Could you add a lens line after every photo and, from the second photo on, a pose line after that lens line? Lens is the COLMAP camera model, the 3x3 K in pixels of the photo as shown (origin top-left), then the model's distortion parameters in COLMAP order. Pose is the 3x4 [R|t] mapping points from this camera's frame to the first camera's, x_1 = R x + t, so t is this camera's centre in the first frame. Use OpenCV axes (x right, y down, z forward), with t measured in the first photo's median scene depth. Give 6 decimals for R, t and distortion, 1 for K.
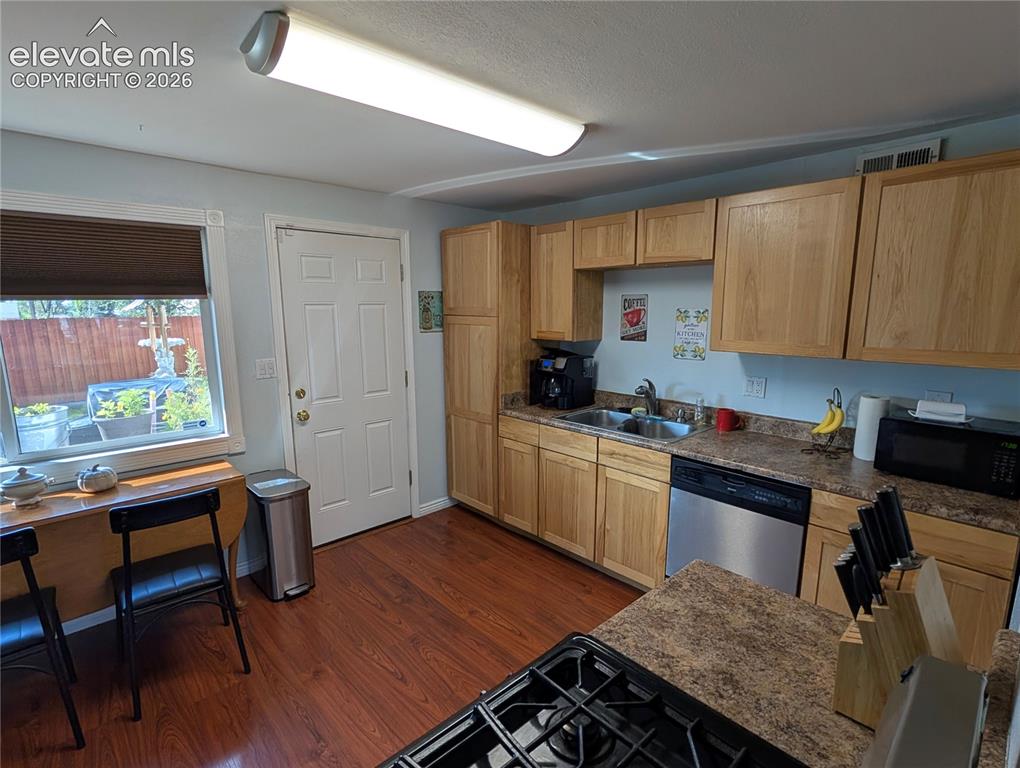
lens RADIAL K [[501.0, 0, 512.2], [0, 501.0, 392.0], [0, 0, 1]] dist [-0.001451, 0.000207]
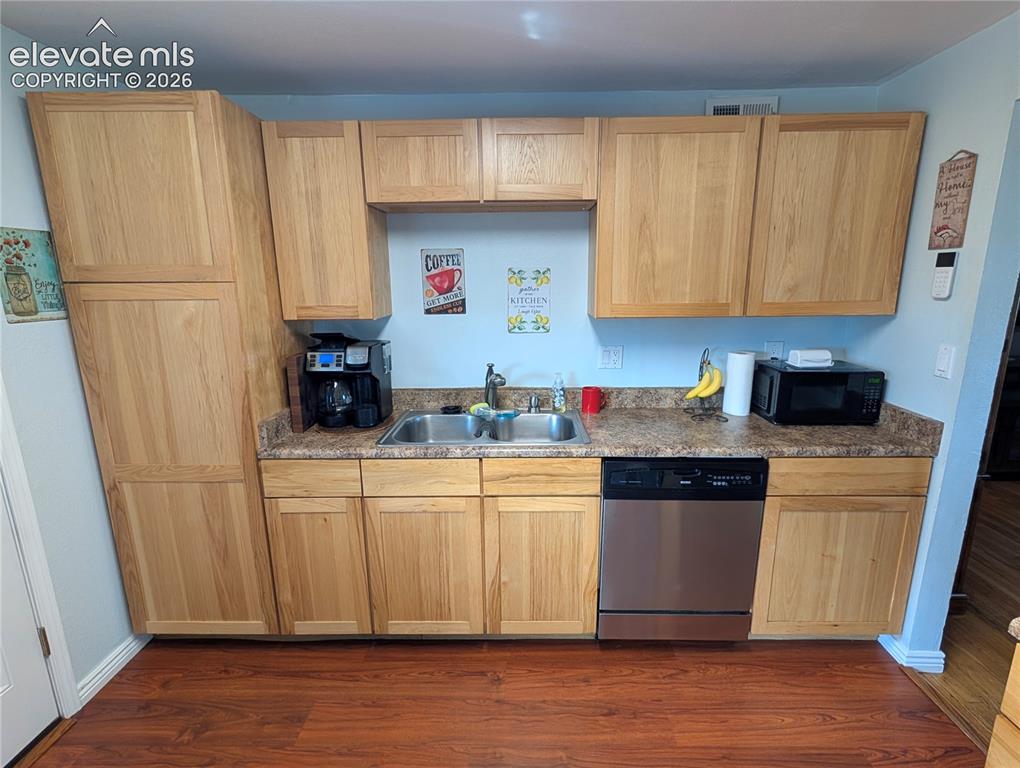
lens RADIAL K [[501.0, 0, 512.2], [0, 501.0, 392.0], [0, 0, 1]] dist [-0.001451, 0.000207]
pose [[0.692262, -0.161654, 0.703308, -0.231339], [0.131712, 0.986520, 0.097107, -0.051324], [-0.709525, 0.025410, 0.704222, 0.447600]]
